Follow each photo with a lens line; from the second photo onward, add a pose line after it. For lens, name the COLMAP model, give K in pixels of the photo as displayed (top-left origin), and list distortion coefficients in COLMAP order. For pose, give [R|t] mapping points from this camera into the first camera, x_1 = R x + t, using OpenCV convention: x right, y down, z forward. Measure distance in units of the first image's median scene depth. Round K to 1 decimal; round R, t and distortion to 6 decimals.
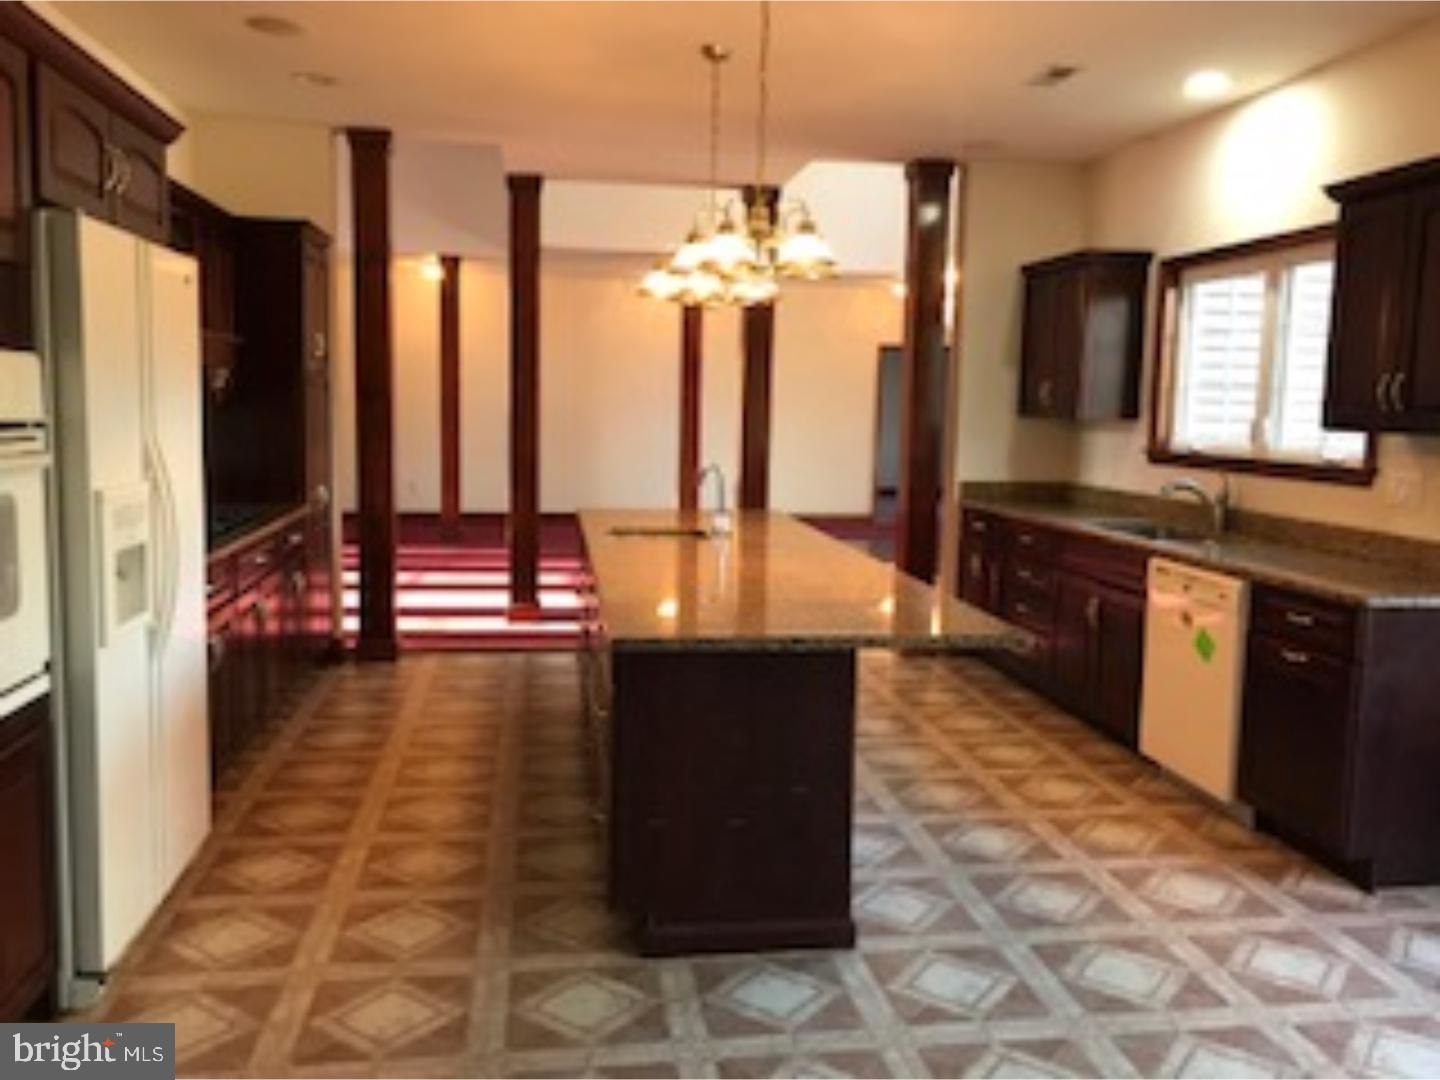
lens RADIAL K [[1185.0, 0, 719.9], [0, 1185.0, 529.8], [0, 0, 1]] dist [0.029333, -0.009674]
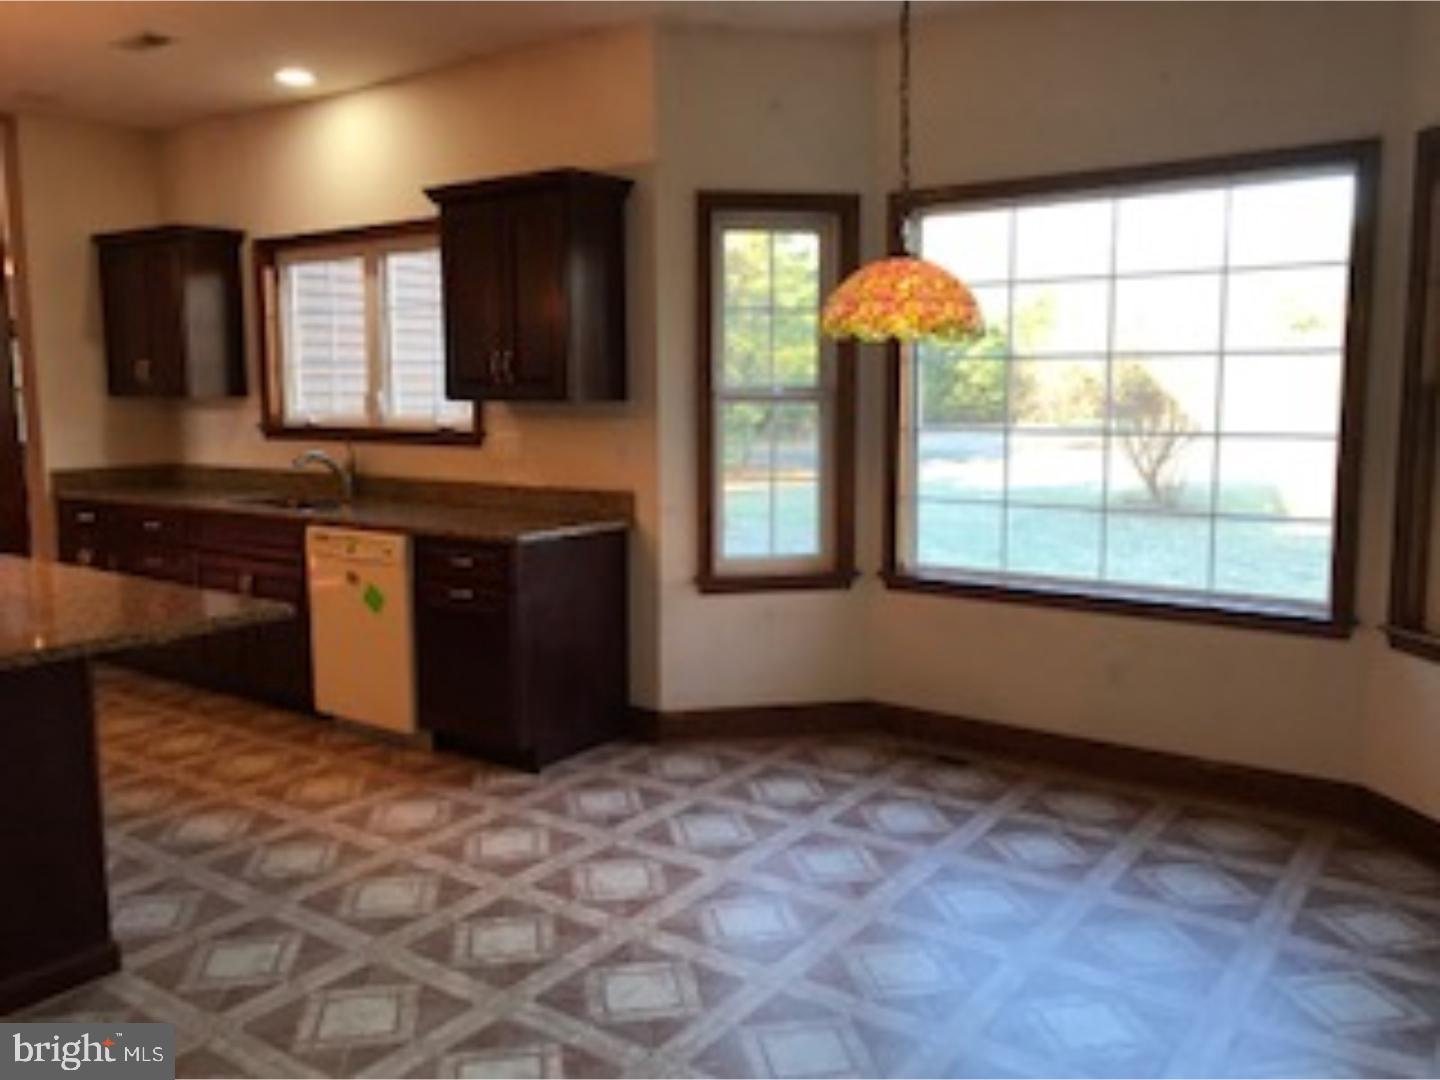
lens RADIAL K [[1185.0, 0, 719.9], [0, 1185.0, 529.8], [0, 0, 1]] dist [0.029333, -0.009674]
pose [[0.699899, -0.110839, 0.705589, -0.138881], [0.097256, 0.993474, 0.059590, -0.000960], [-0.707589, 0.026916, 0.706112, -0.003780]]
